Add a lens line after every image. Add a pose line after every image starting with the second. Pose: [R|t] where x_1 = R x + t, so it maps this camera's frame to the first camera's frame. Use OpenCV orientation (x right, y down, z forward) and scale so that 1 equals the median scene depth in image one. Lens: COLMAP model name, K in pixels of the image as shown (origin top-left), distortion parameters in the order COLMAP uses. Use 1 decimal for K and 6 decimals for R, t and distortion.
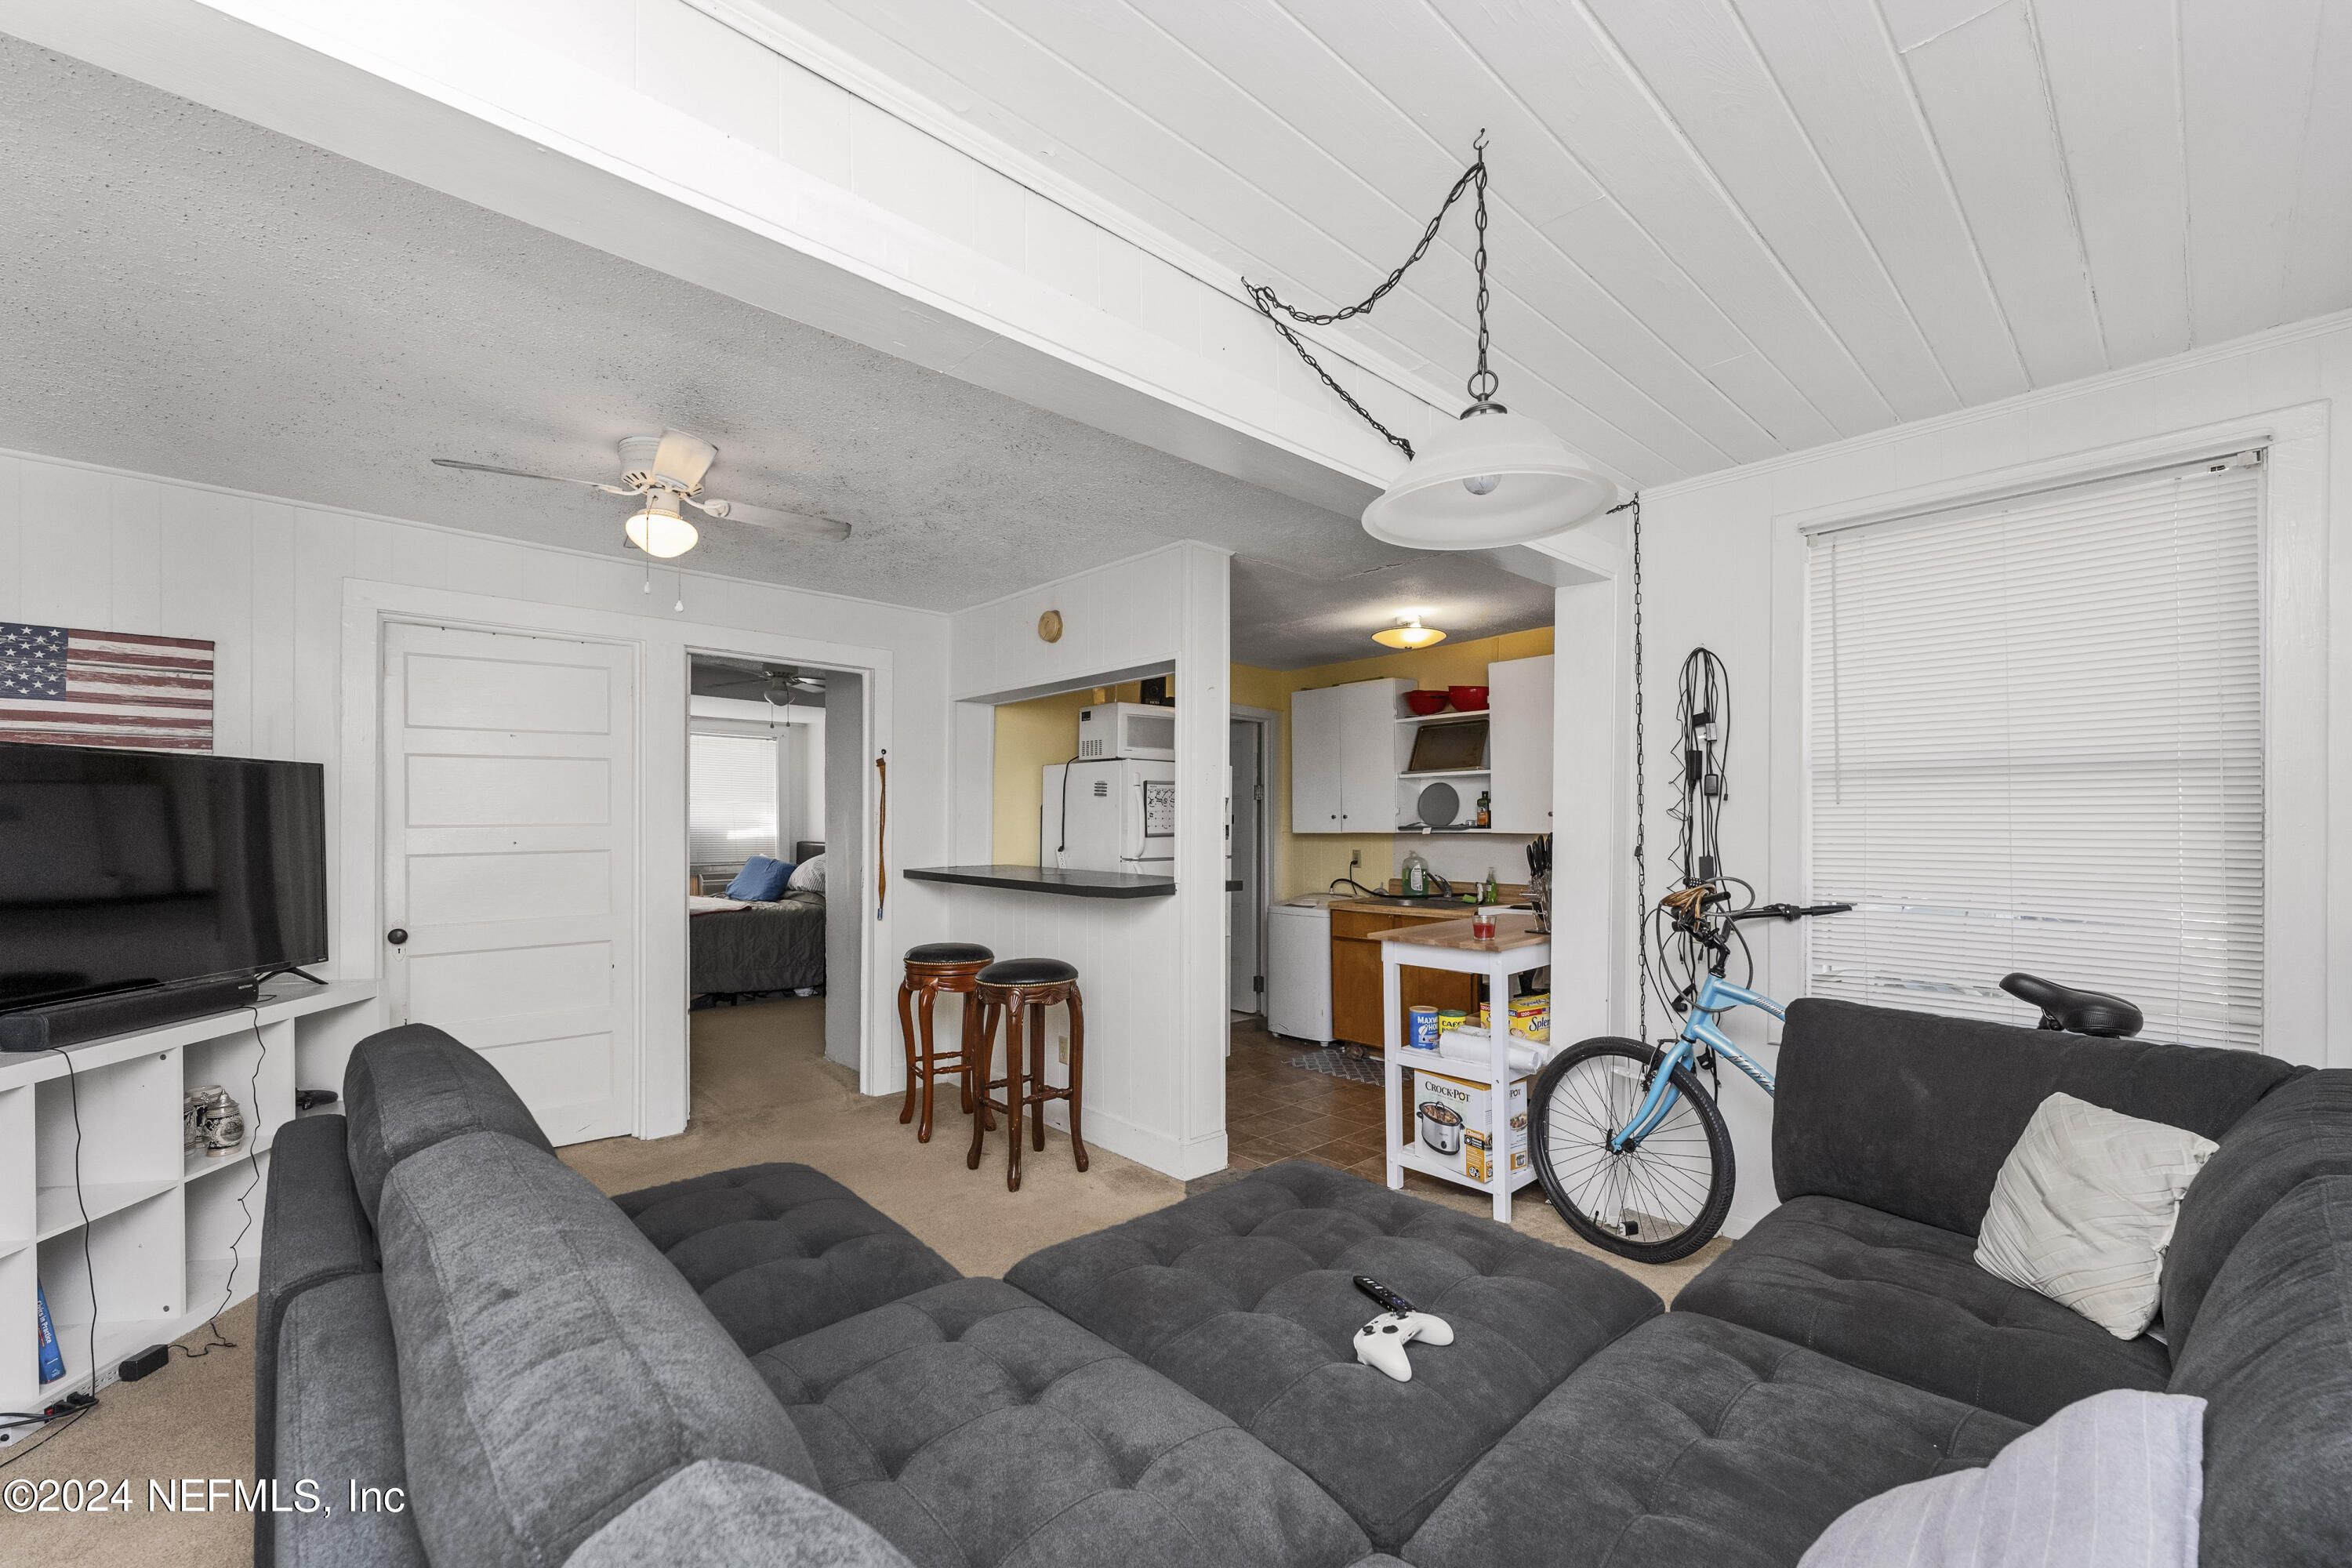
lens RADIAL K [[951.5, 0, 1183.9], [0, 951.5, 822.5], [0, 0, 1]] dist [-0.000702, 0.000010]
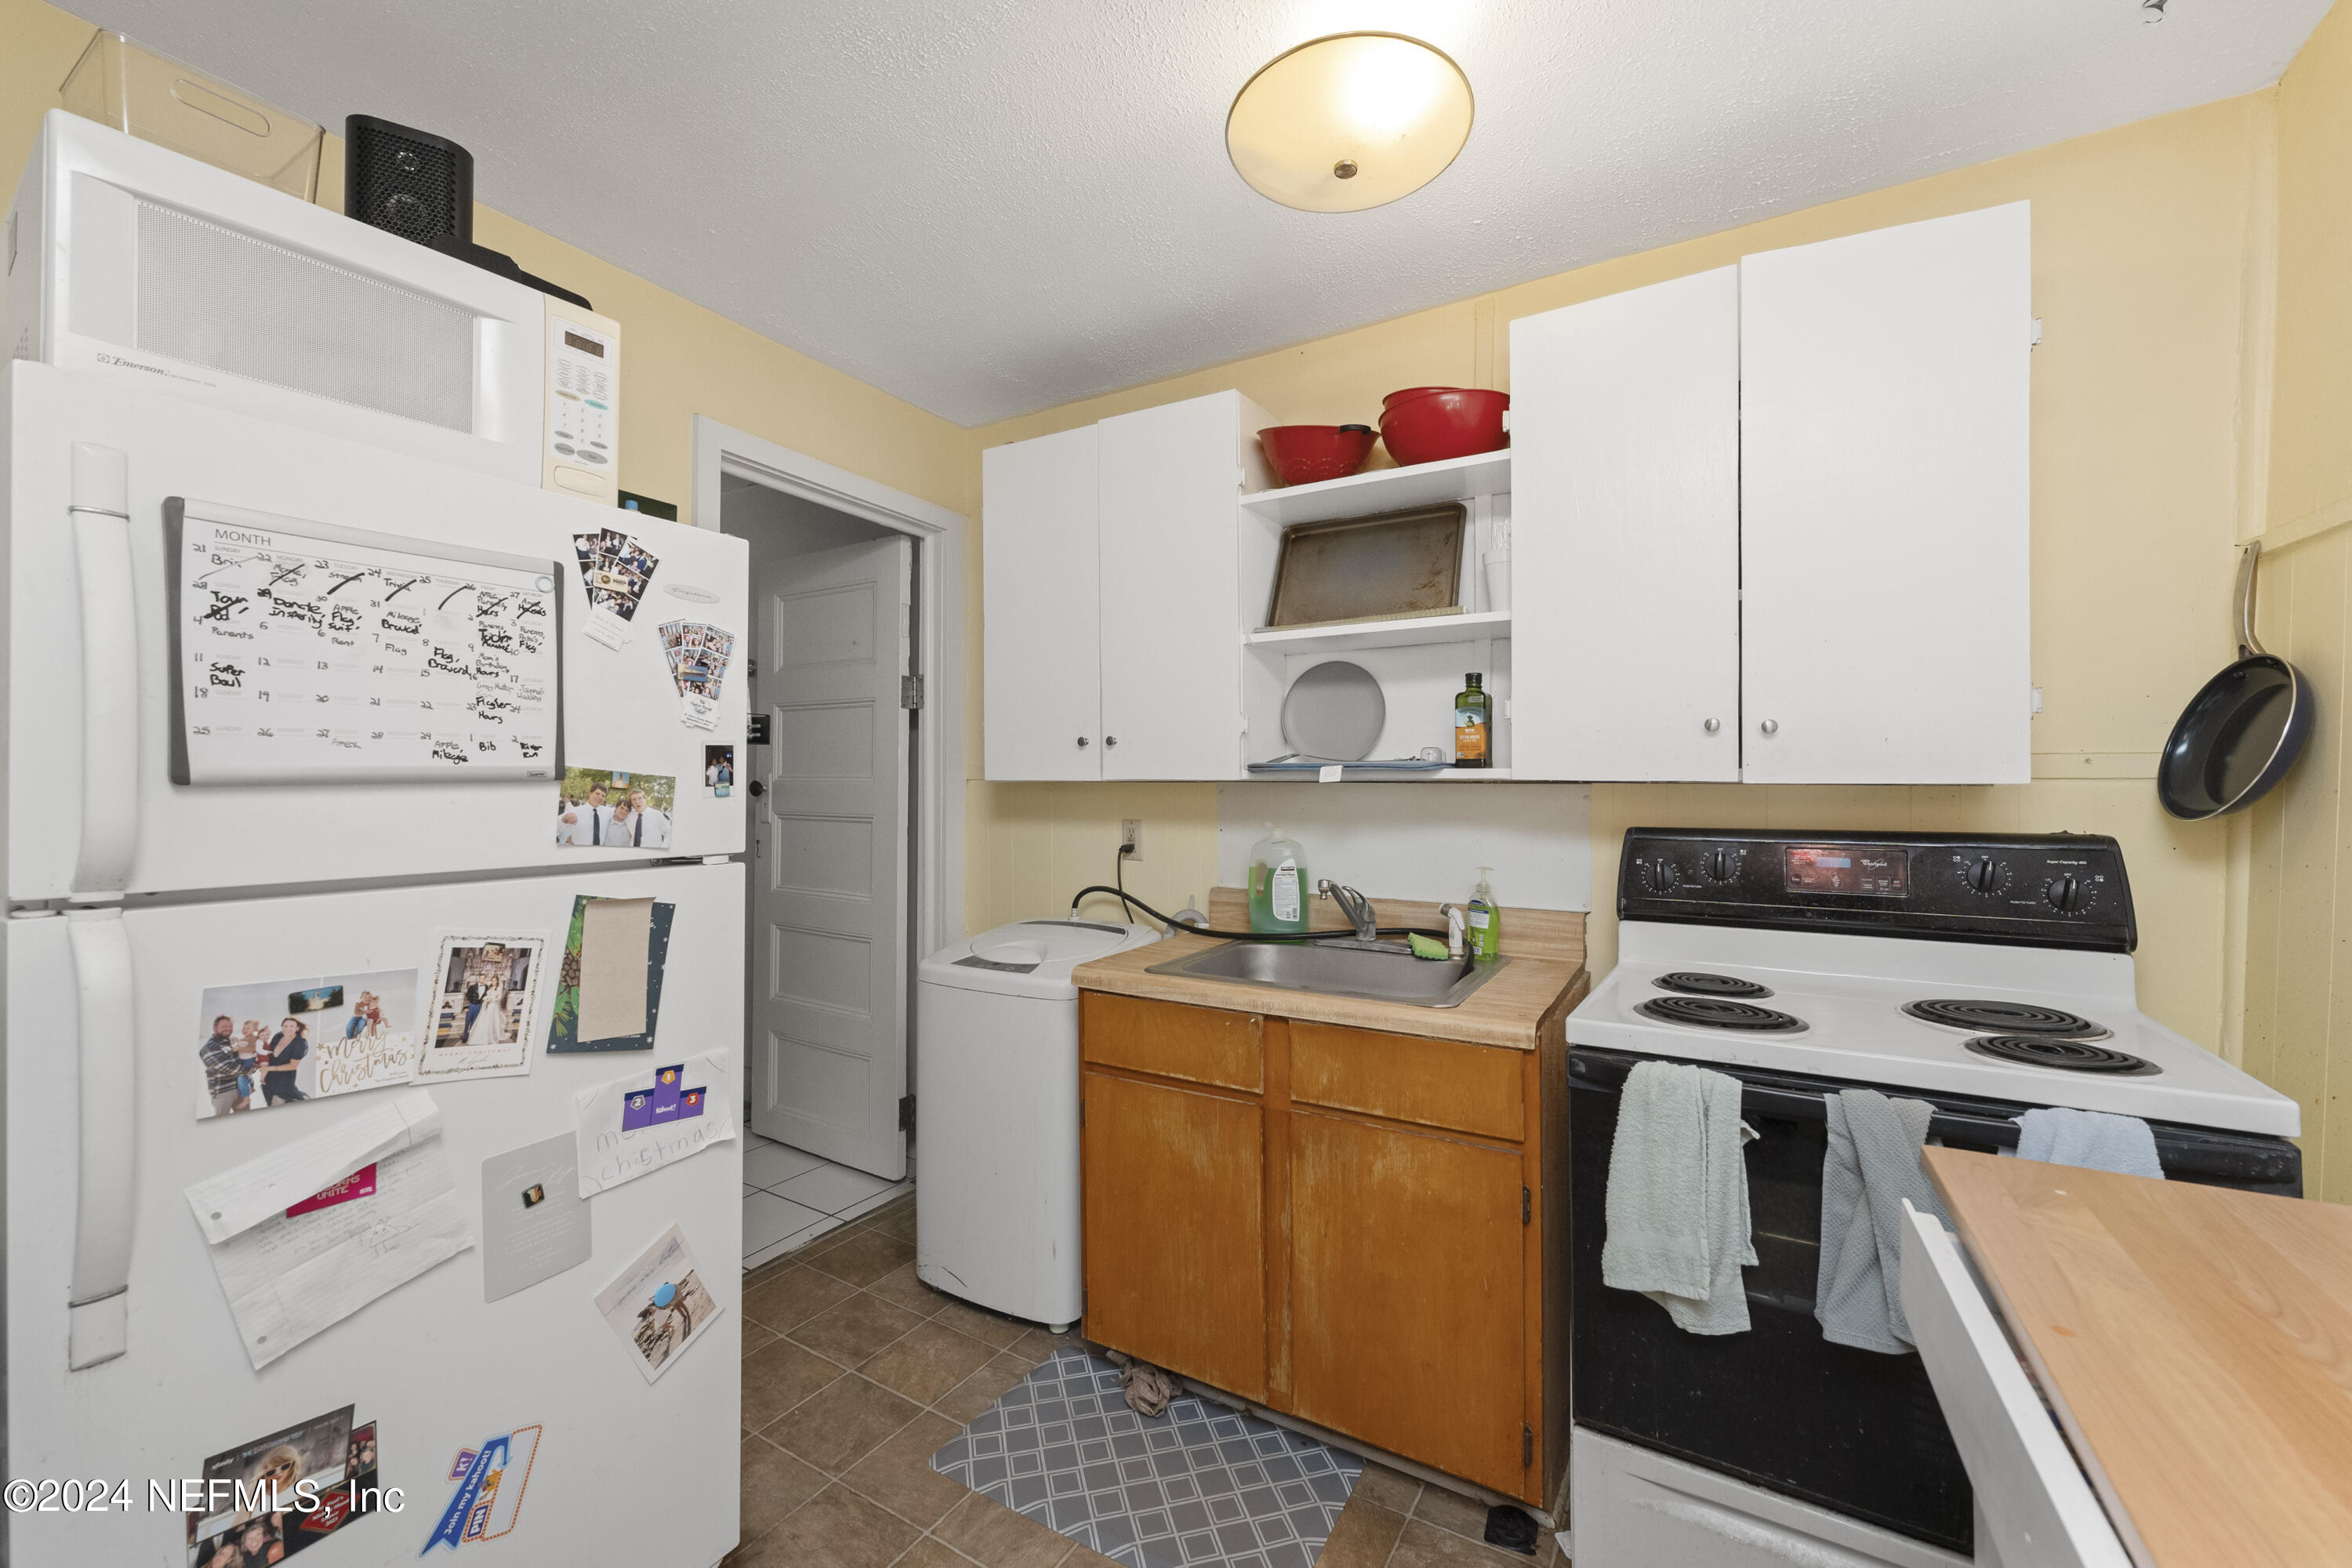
lens RADIAL K [[951.5, 0, 1198.4], [0, 951.5, 786.6], [0, 0, 1]] dist [-0.000702, 0.000010]
pose [[0.951633, 0.003299, 0.307219, 0.094210], [-0.006677, 0.999928, 0.009947, 0.011169], [-0.307164, -0.011517, 0.951587, 0.704929]]
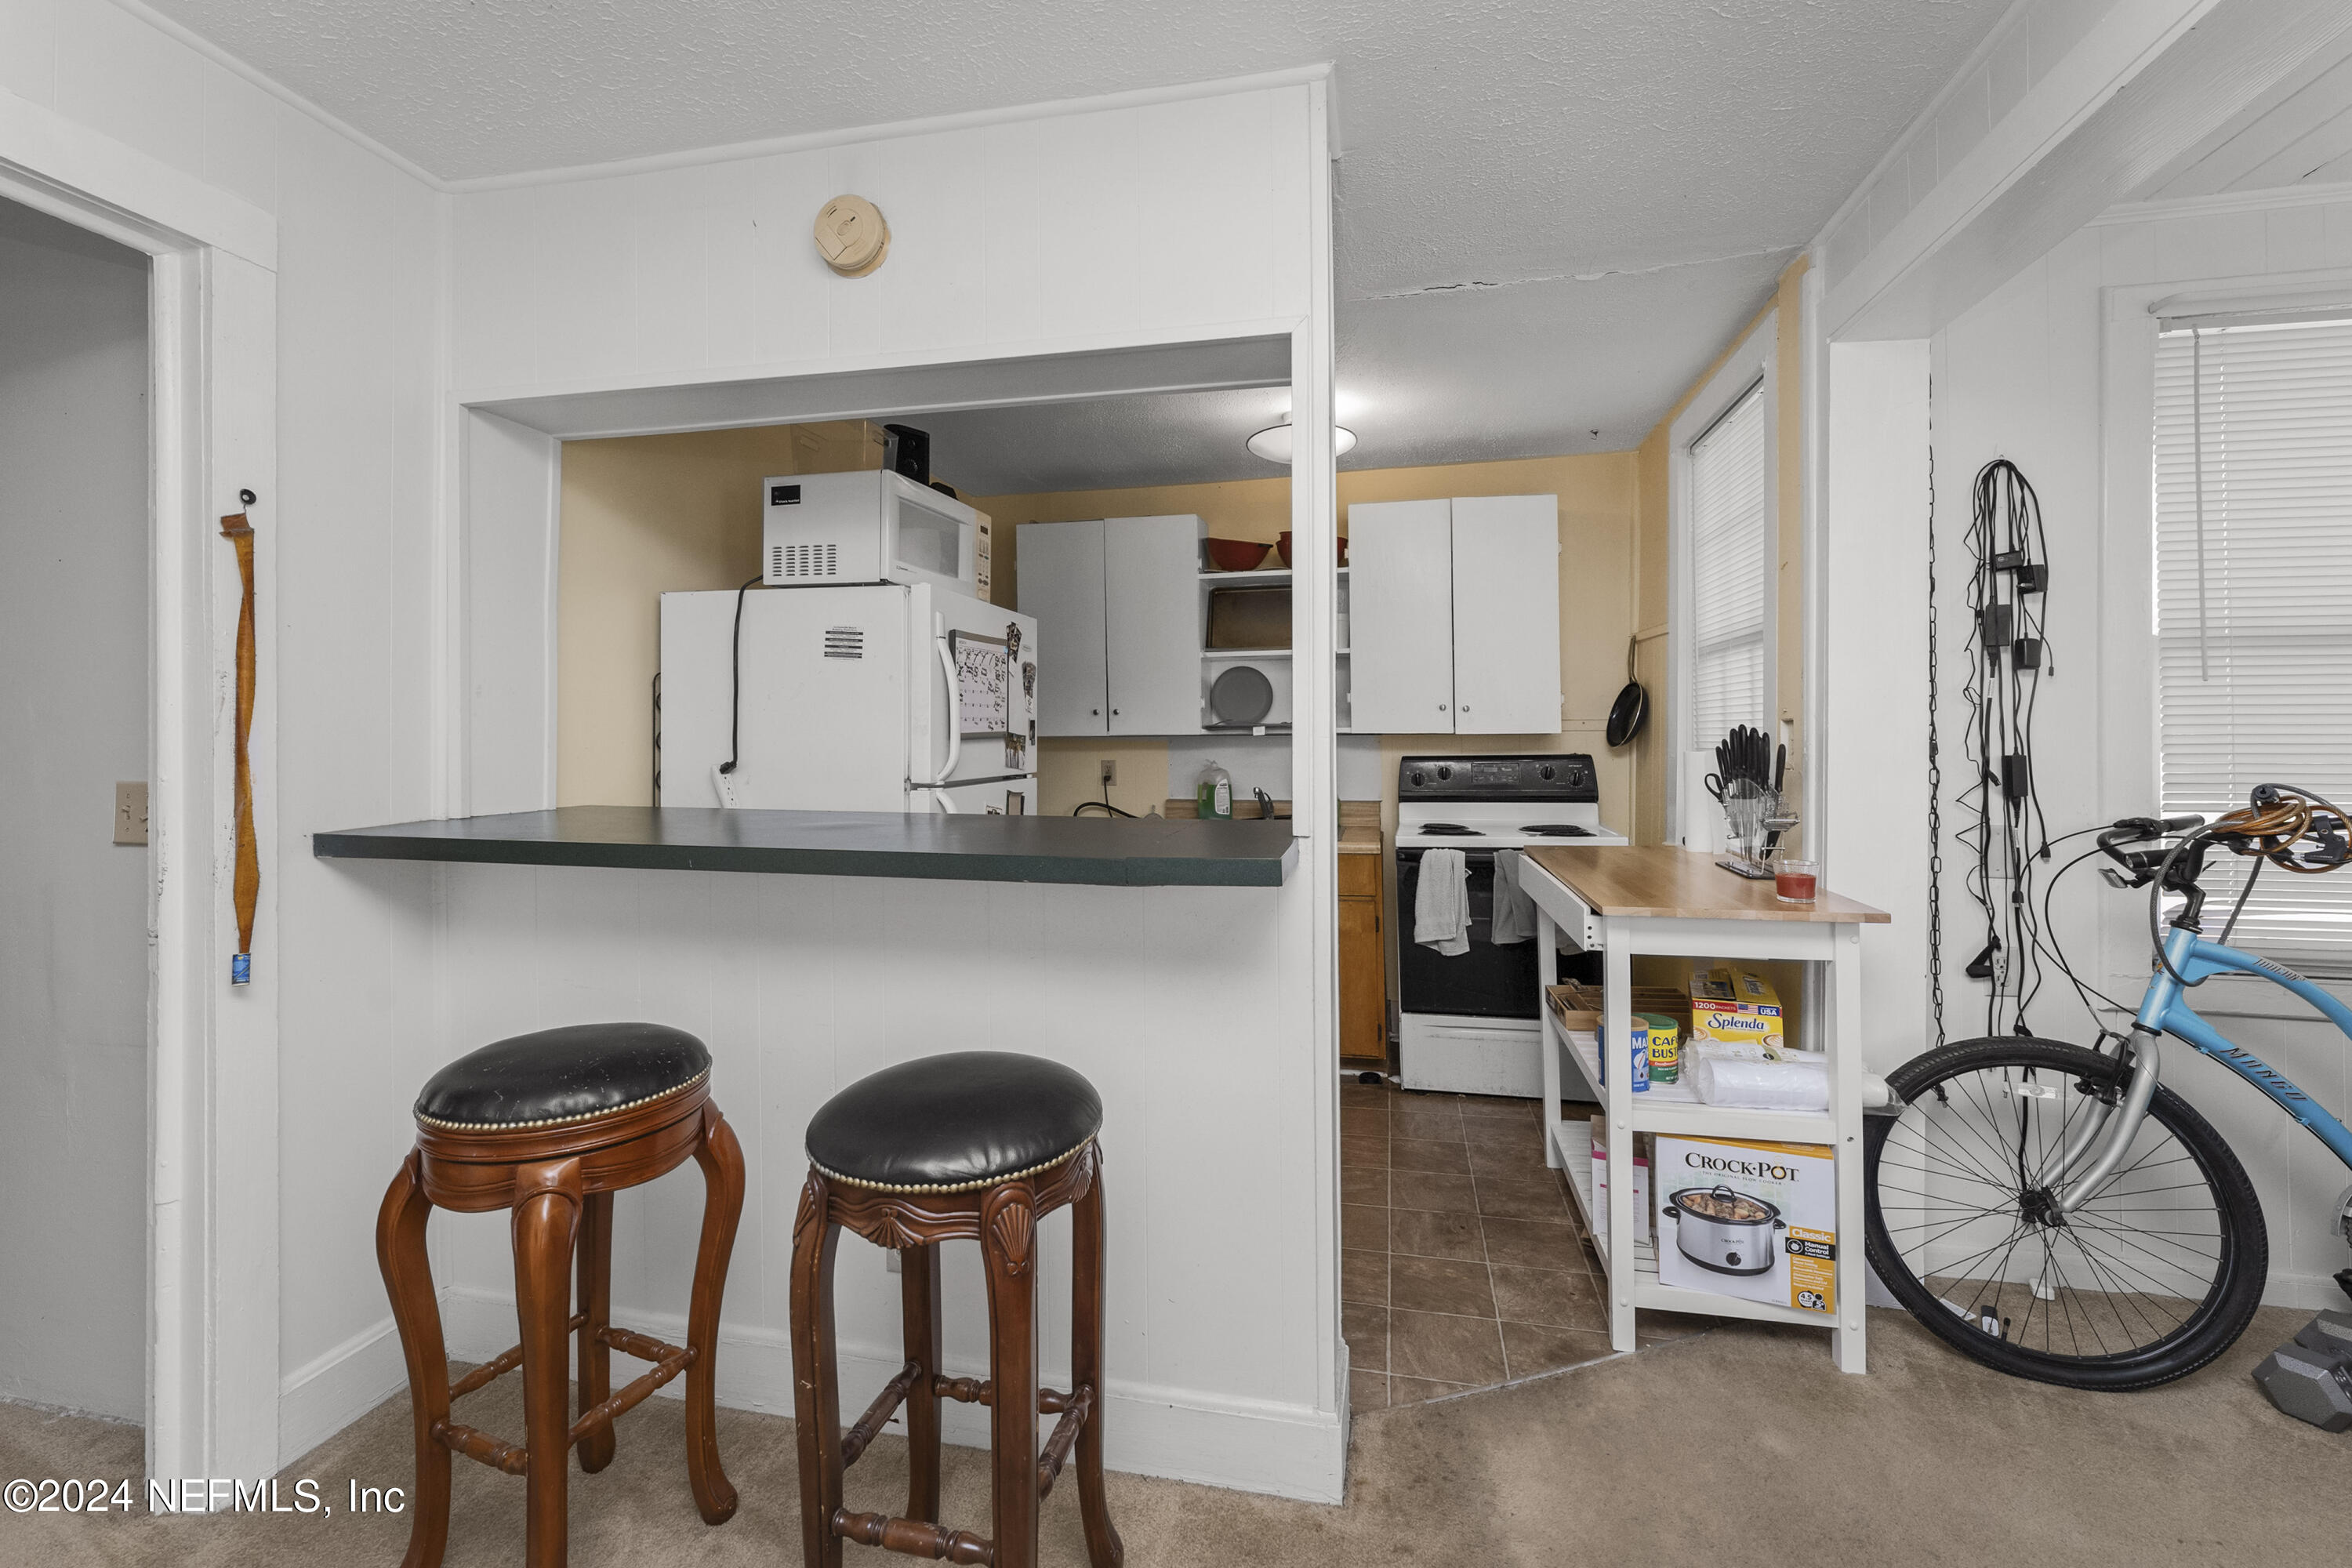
lens RADIAL K [[951.5, 0, 1184.3], [0, 951.5, 737.3], [0, 0, 1]] dist [-0.000702, 0.000010]
pose [[0.809616, -0.004262, 0.586944, -0.227109], [0.002622, 0.999990, 0.003645, 0.011217], [-0.586953, -0.001413, 0.809619, 0.487492]]
